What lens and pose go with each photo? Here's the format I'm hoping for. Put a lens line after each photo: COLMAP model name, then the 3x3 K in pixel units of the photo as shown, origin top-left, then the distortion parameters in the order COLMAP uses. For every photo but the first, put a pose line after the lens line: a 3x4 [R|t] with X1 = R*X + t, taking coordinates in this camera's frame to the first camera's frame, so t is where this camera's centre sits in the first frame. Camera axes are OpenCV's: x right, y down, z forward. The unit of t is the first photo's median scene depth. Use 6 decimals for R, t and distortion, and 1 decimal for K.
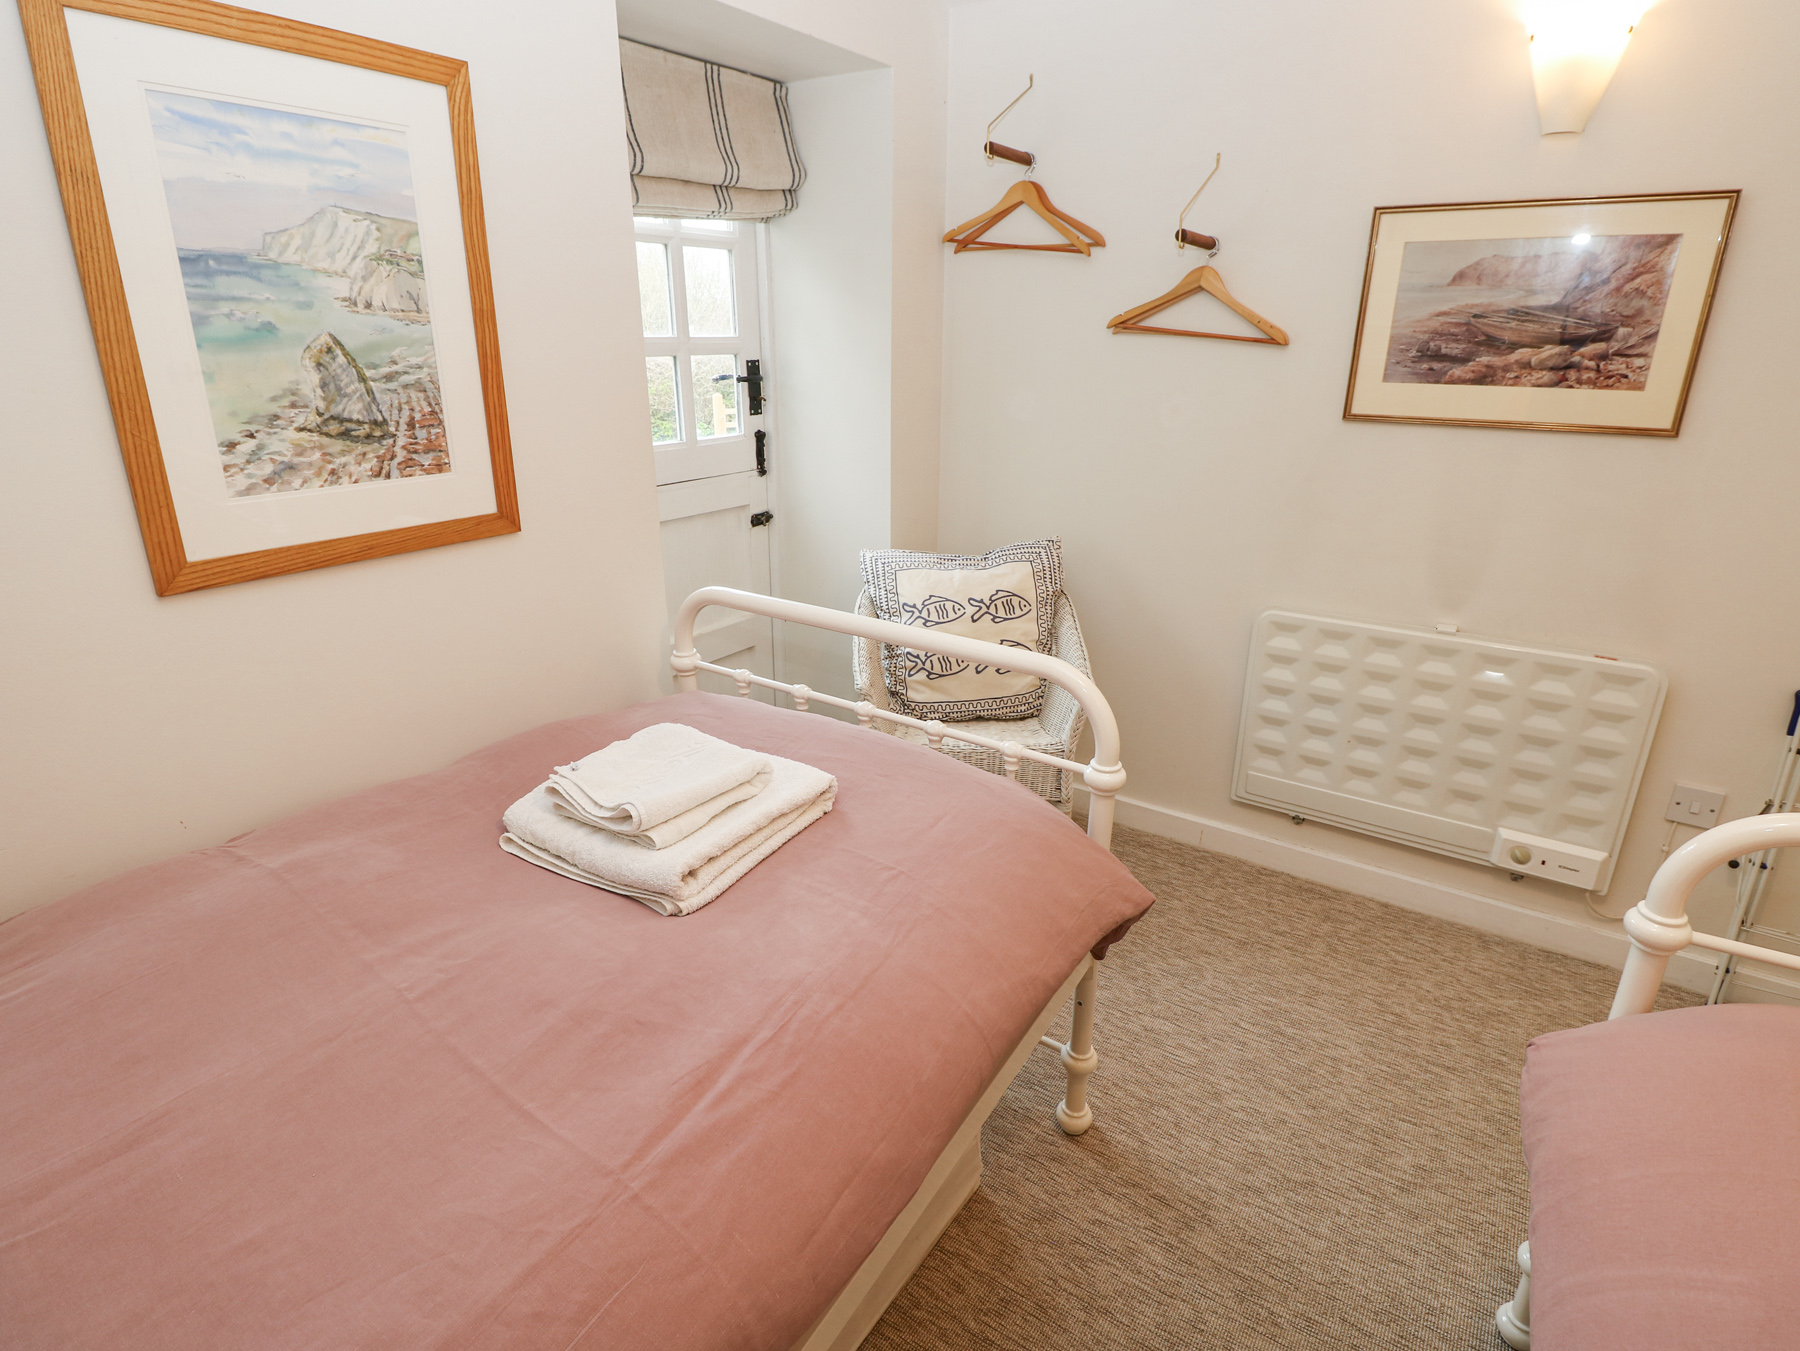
lens RADIAL K [[961.3, 0, 898.4], [0, 961.3, 673.3], [0, 0, 1]] dist [-0.000609, -0.011093]
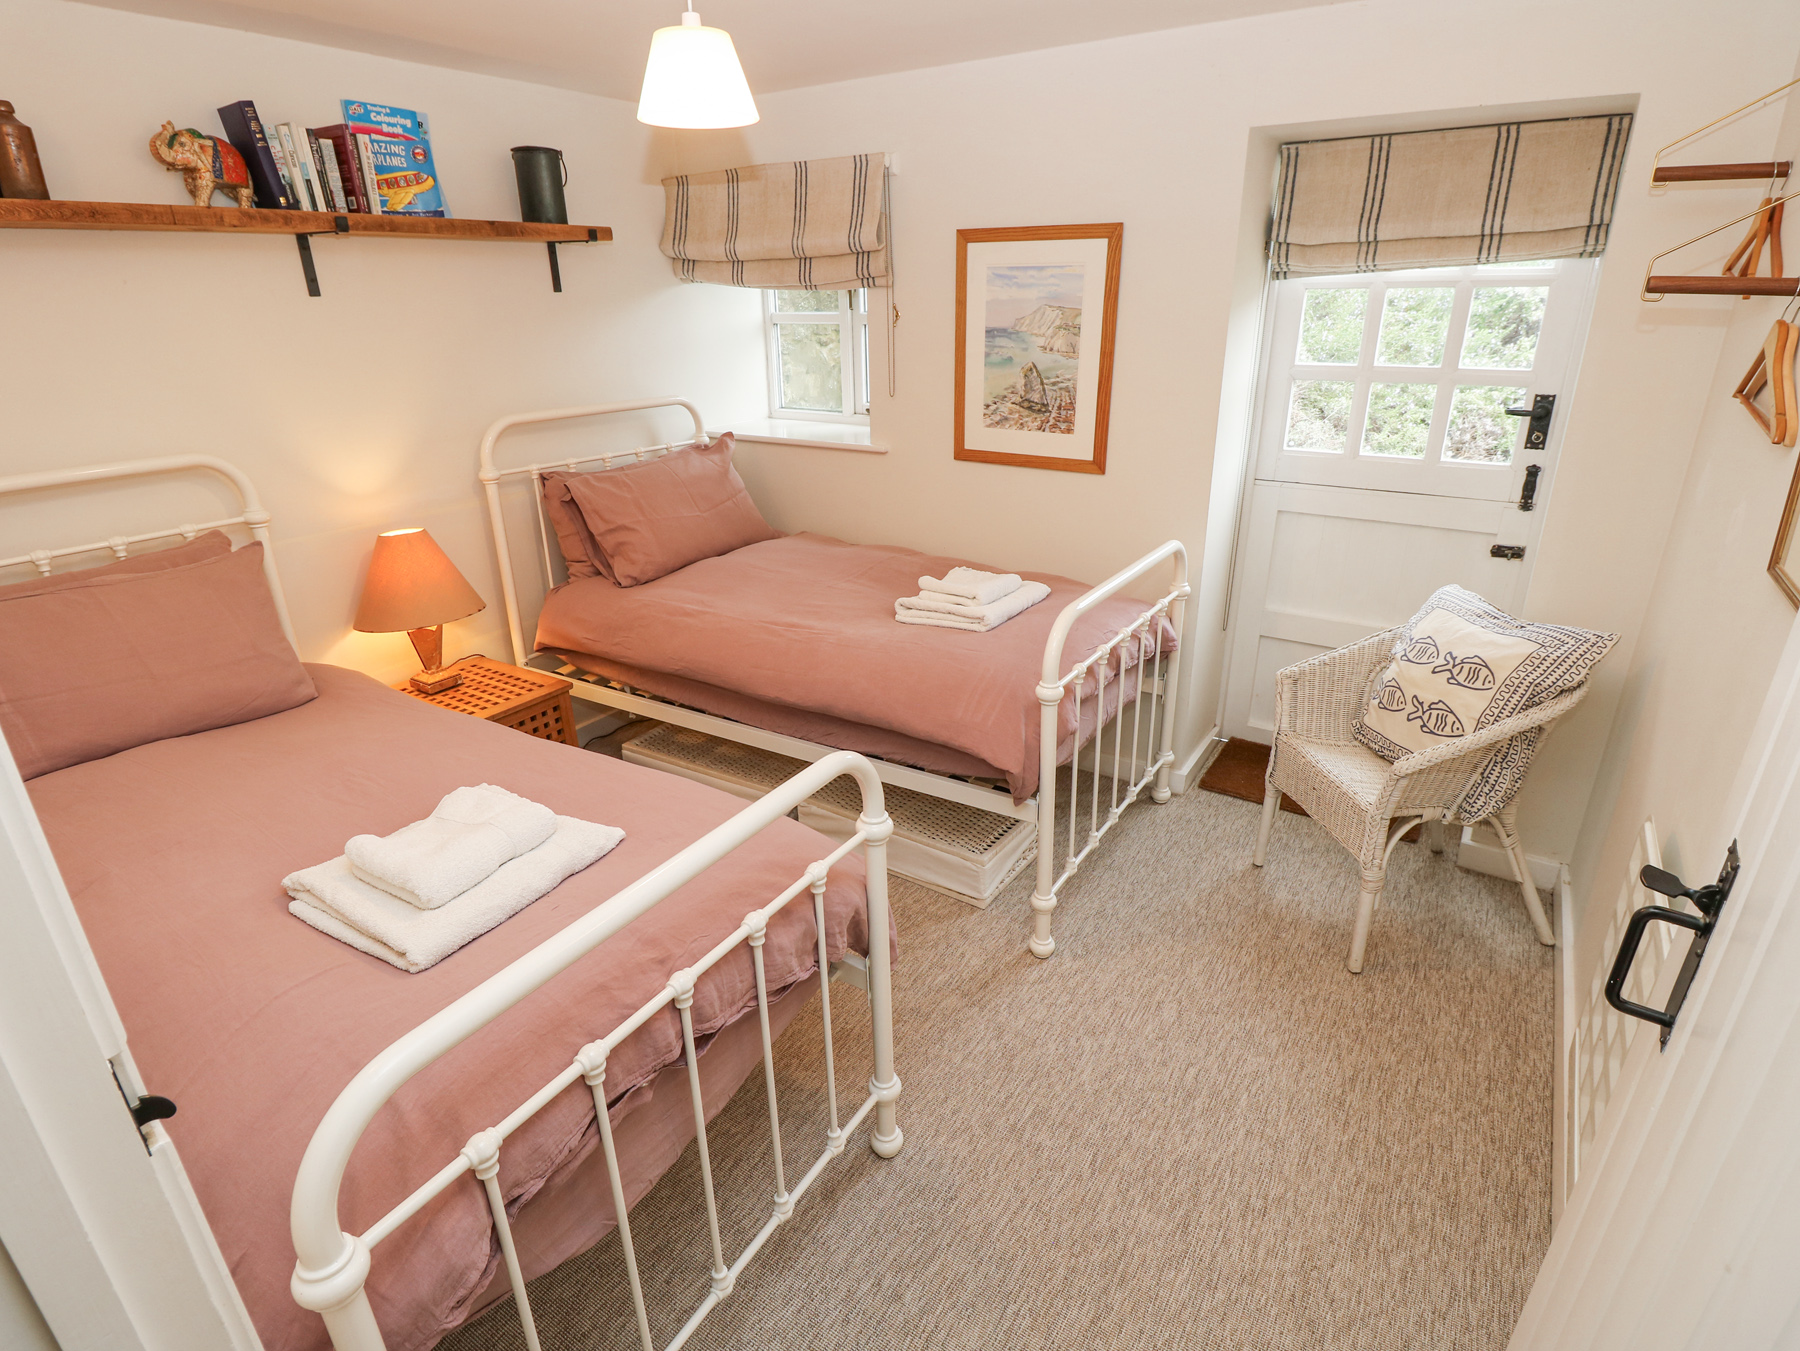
lens RADIAL K [[961.3, 0, 899.5], [0, 961.3, 683.7], [0, 0, 1]] dist [-0.000609, -0.011093]
pose [[0.028412, 0.359179, -0.932836, 1.675715], [-0.333720, 0.883078, 0.329856, -0.316349], [0.942244, 0.301934, 0.144955, 0.590942]]
